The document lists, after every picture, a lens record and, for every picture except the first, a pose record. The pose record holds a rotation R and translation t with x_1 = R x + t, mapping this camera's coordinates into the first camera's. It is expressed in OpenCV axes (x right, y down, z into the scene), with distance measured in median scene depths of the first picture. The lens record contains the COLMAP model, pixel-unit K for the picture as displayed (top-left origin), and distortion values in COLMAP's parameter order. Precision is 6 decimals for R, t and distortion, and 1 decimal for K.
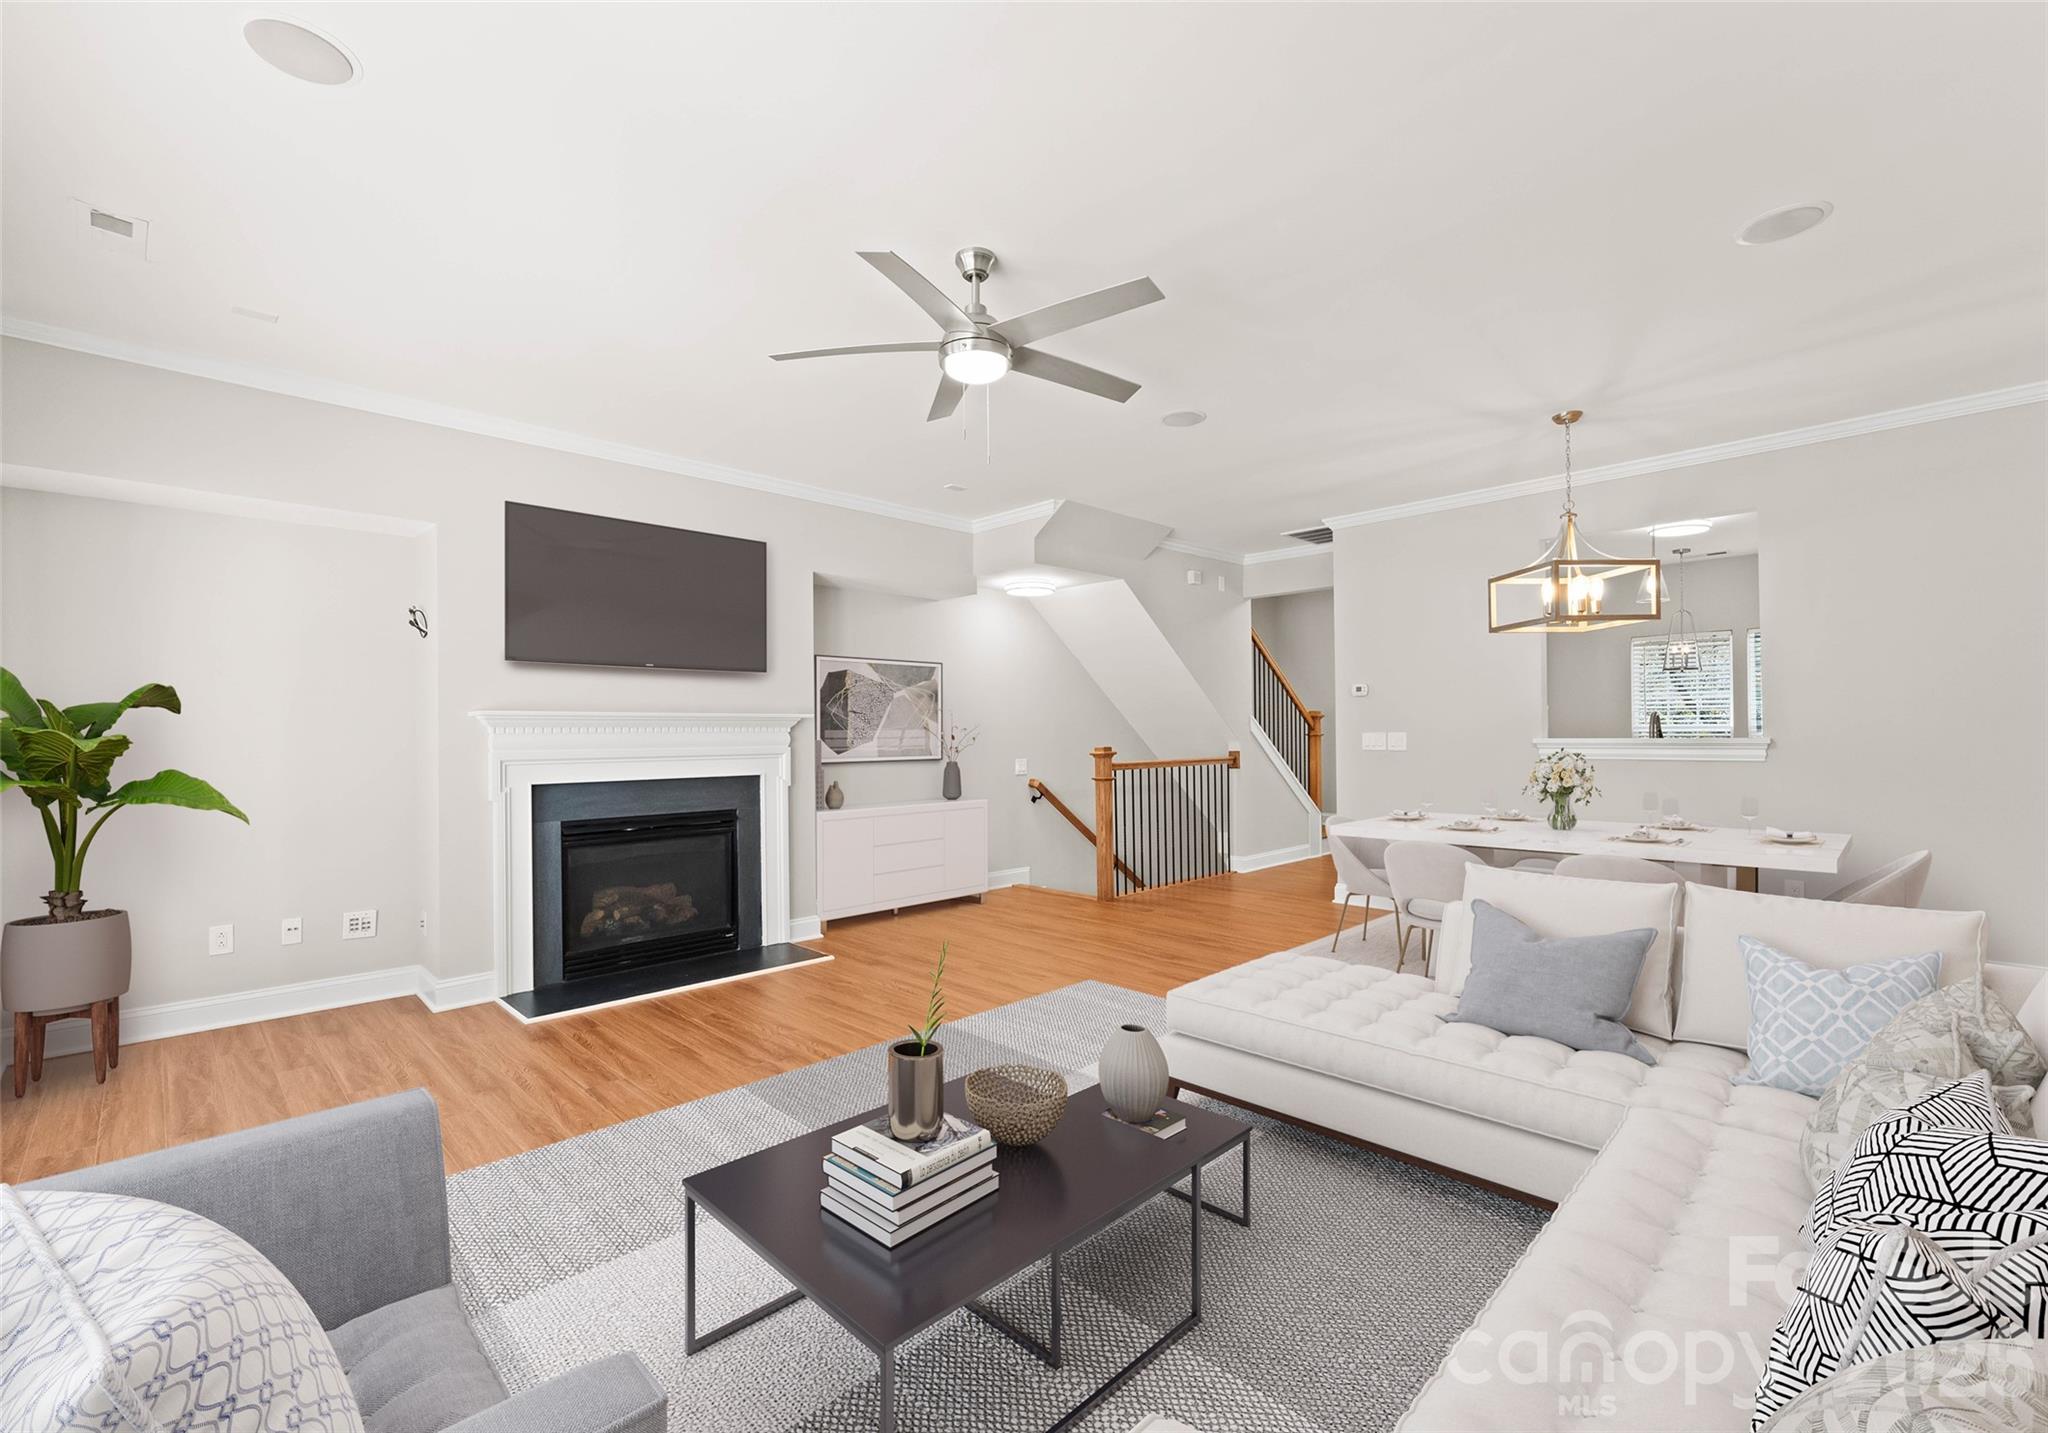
lens RADIAL K [[895.8, 0, 1013.4], [0, 895.8, 729.1], [0, 0, 1]] dist [0.002187, -0.000193]
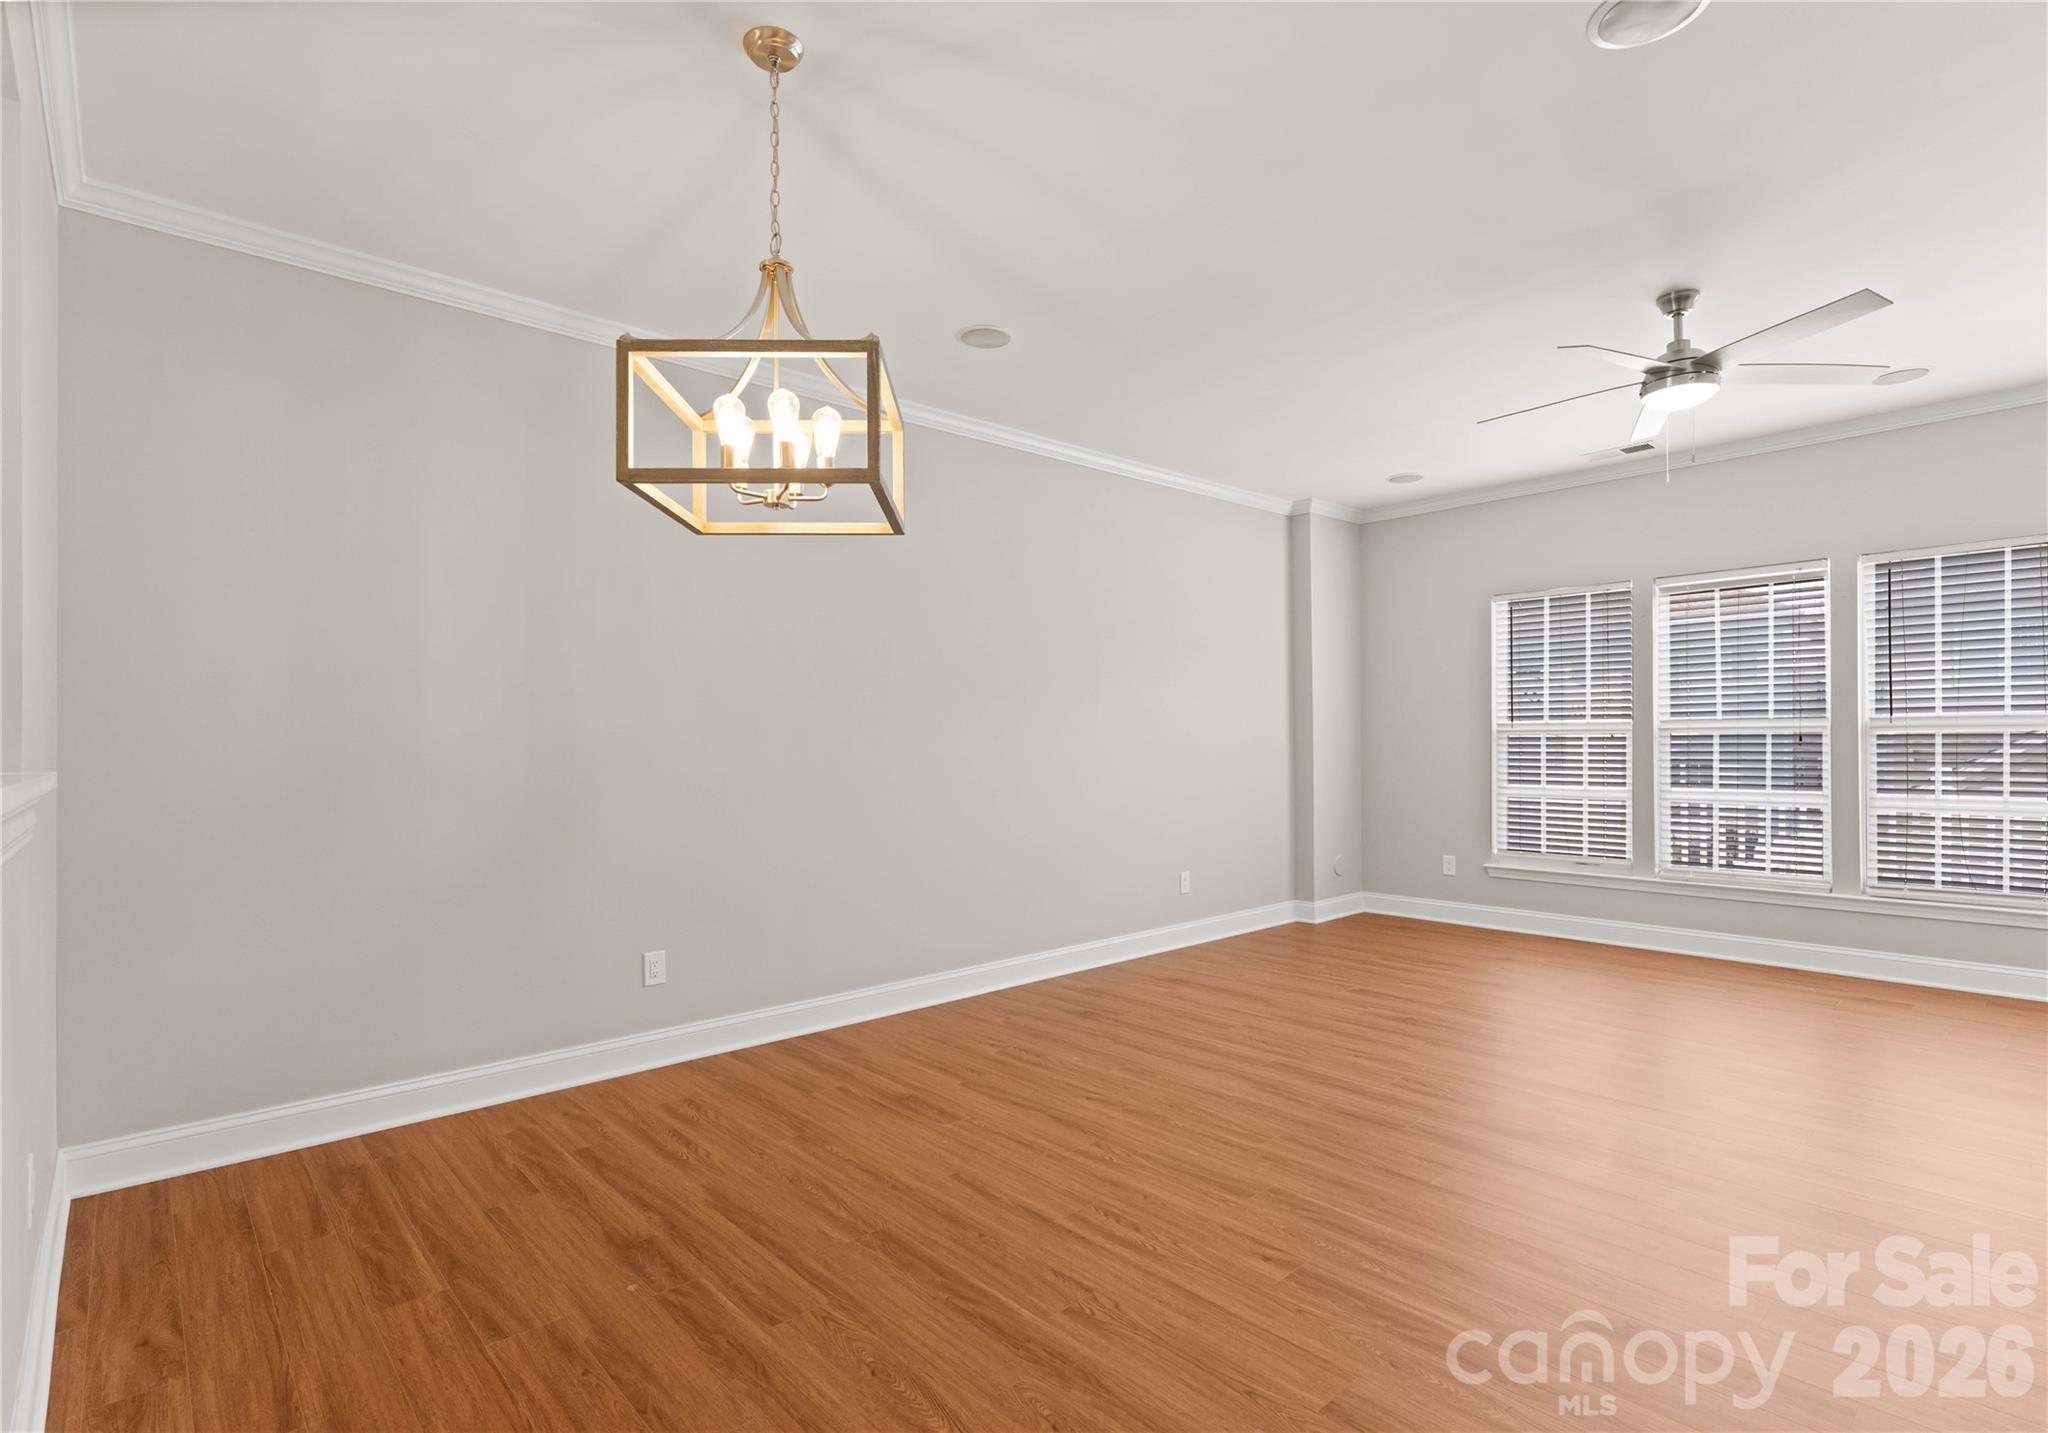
lens RADIAL K [[1007.9, 0, 1013.7], [0, 1007.9, 728.4], [0, 0, 1]] dist [0.000734, 0.000389]
pose [[-0.998846, 0.021731, 0.042821, 0.396437], [0.020972, 0.999616, -0.018085, 0.008259], [-0.043198, -0.017166, -0.998919, 1.236043]]
